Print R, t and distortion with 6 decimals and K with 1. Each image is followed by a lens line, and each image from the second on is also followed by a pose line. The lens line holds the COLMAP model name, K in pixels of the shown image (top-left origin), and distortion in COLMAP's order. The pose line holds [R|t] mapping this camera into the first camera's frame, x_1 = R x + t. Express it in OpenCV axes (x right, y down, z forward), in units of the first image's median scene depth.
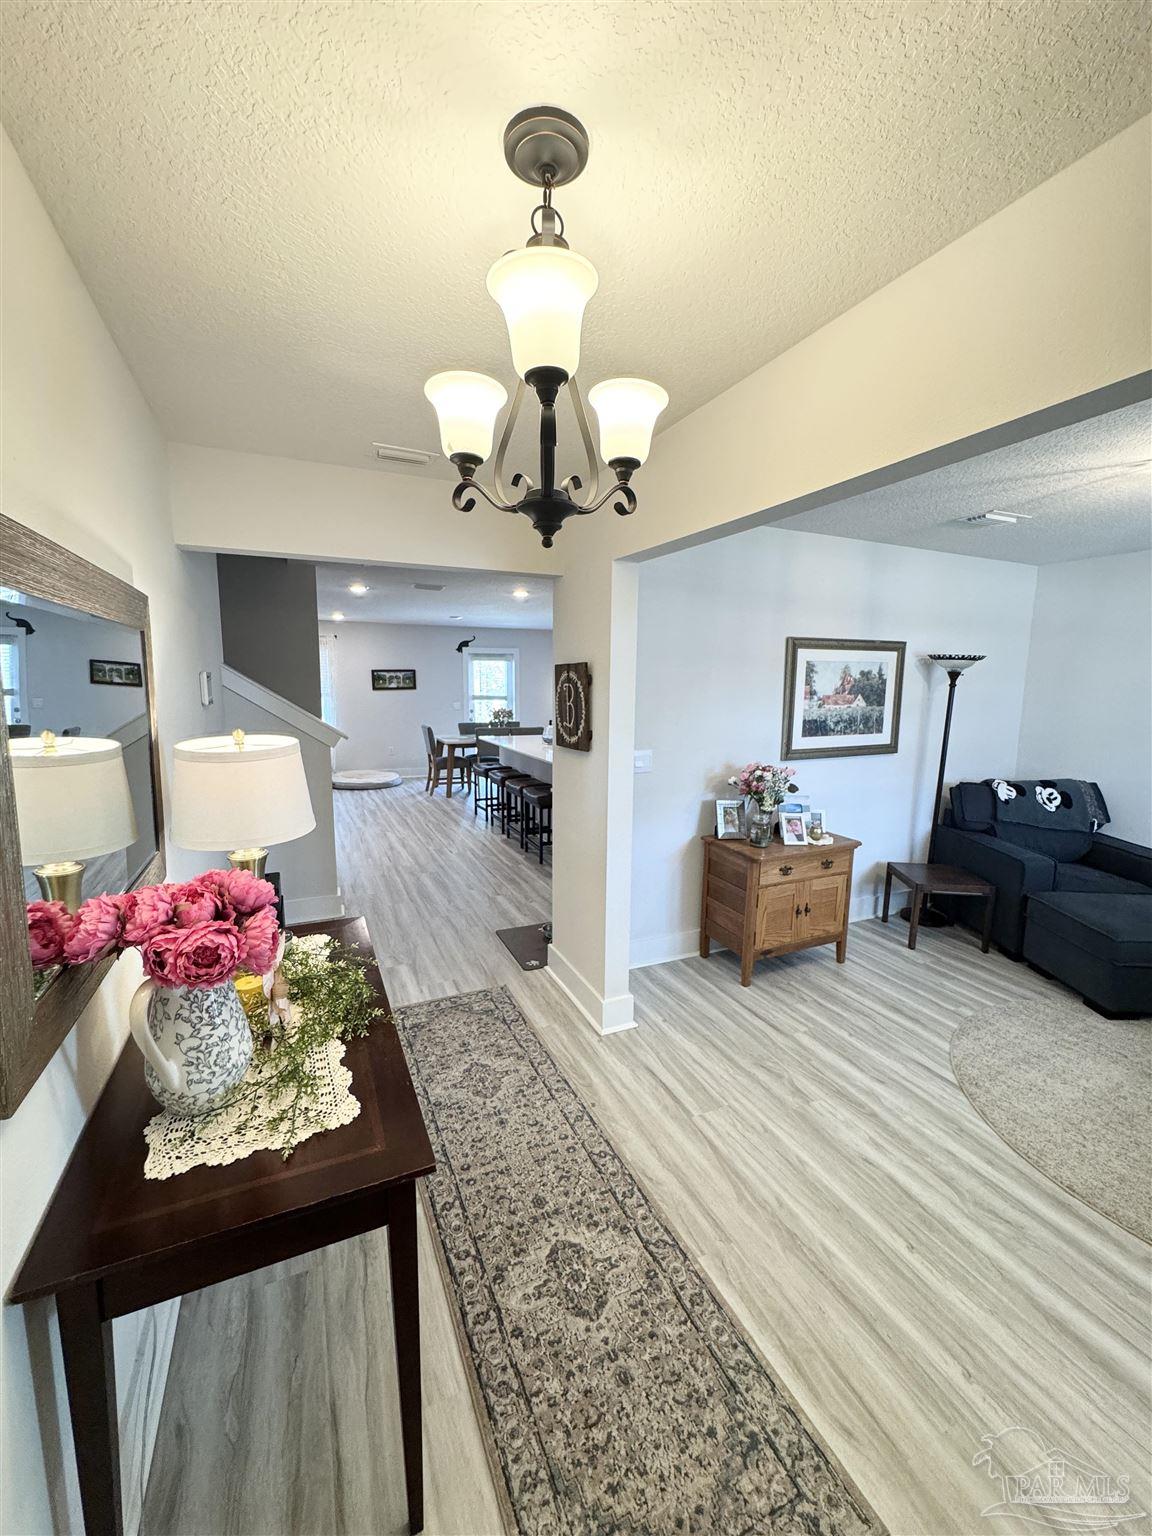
lens RADIAL K [[617.0, 0, 581.9], [0, 617.0, 771.2], [0, 0, 1]] dist [-0.005109, 0.000969]
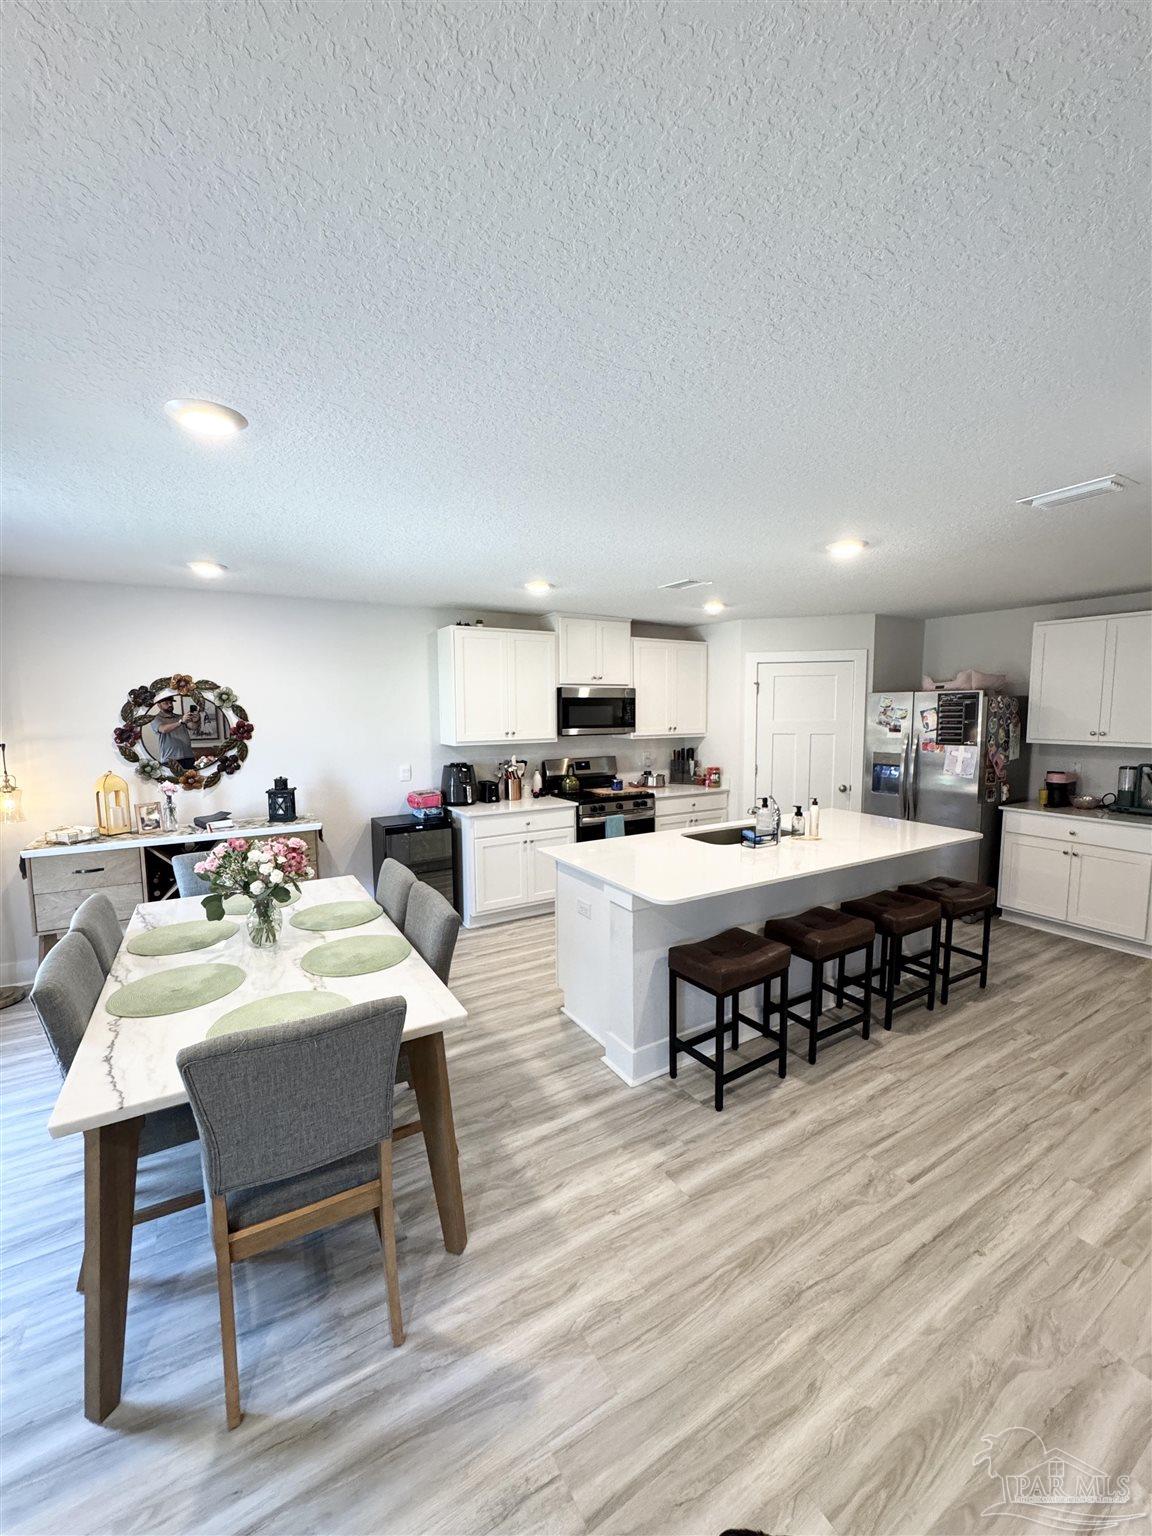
lens RADIAL K [[617.0, 0, 574.3], [0, 617.0, 766.7], [0, 0, 1]] dist [-0.005109, 0.000969]
pose [[-0.105805, -0.109015, 0.988393, -0.414165], [0.151338, 0.980628, 0.124359, -0.149926], [-0.982803, 0.162739, -0.087257, 0.917294]]
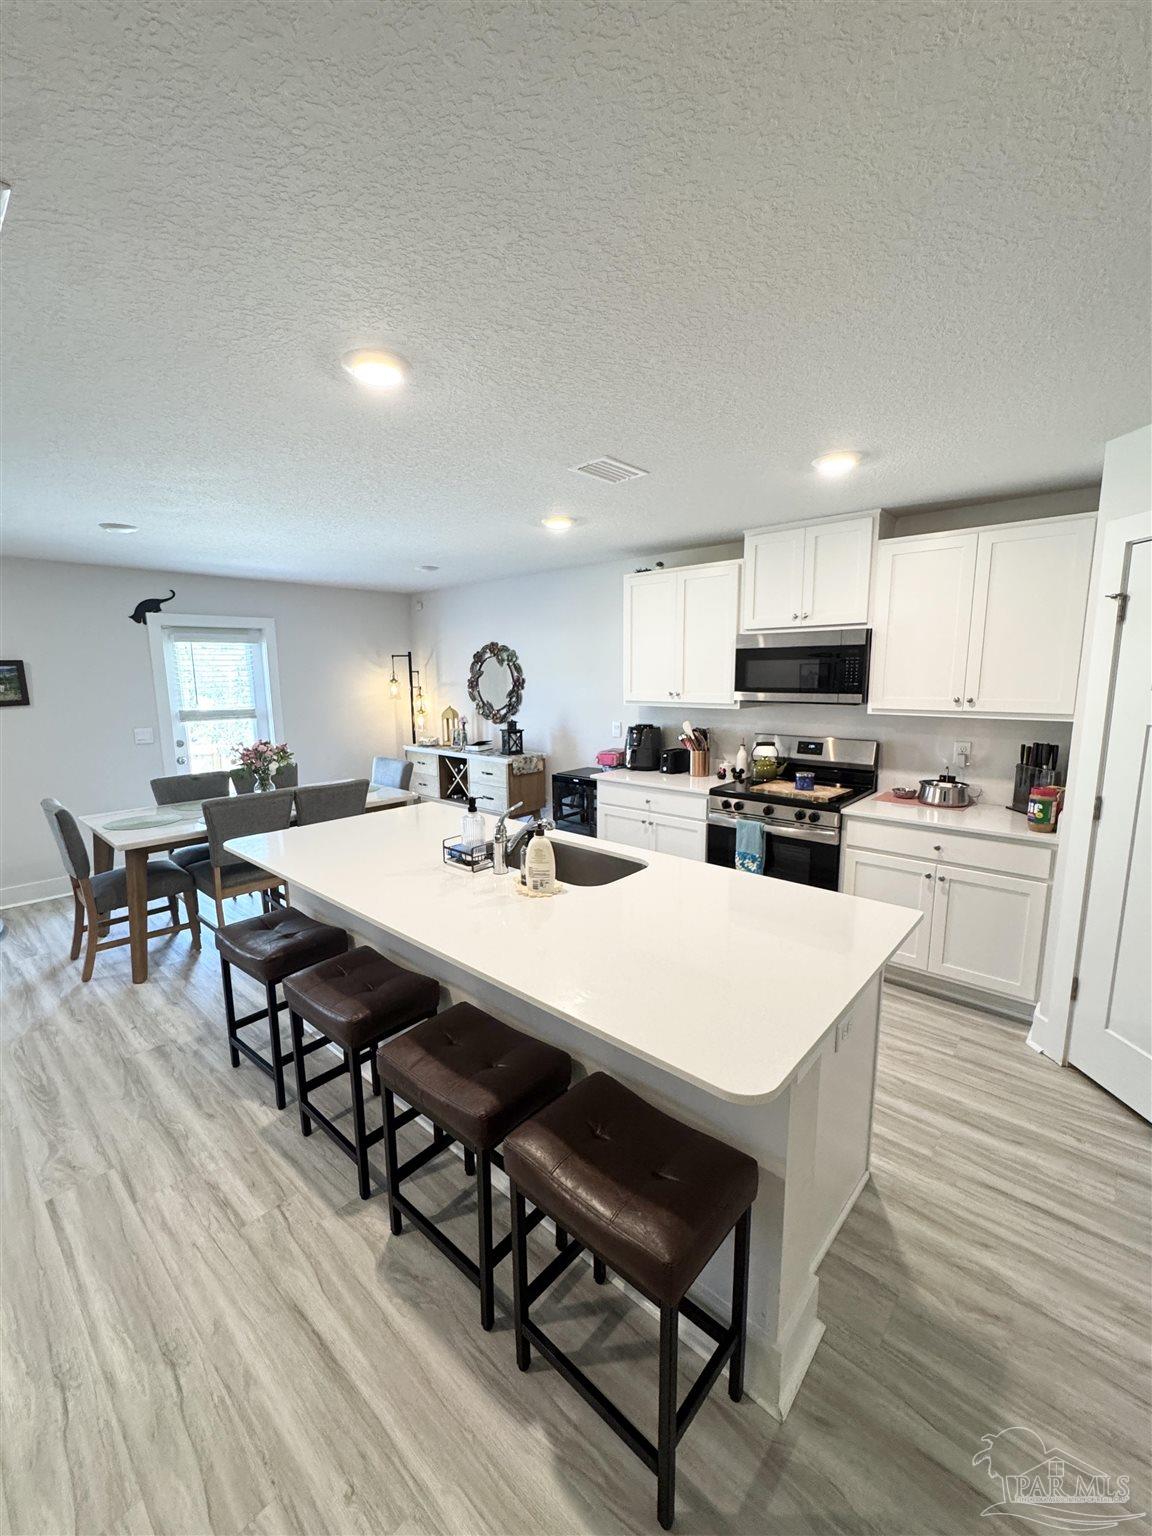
lens RADIAL K [[617.0, 0, 576.3], [0, 617.0, 767.1], [0, 0, 1]] dist [-0.005109, 0.000969]
pose [[0.916331, -0.080876, 0.392169, -0.100051], [0.078648, 0.996665, 0.021774, -0.077811], [-0.392622, 0.010891, 0.919635, 0.509571]]
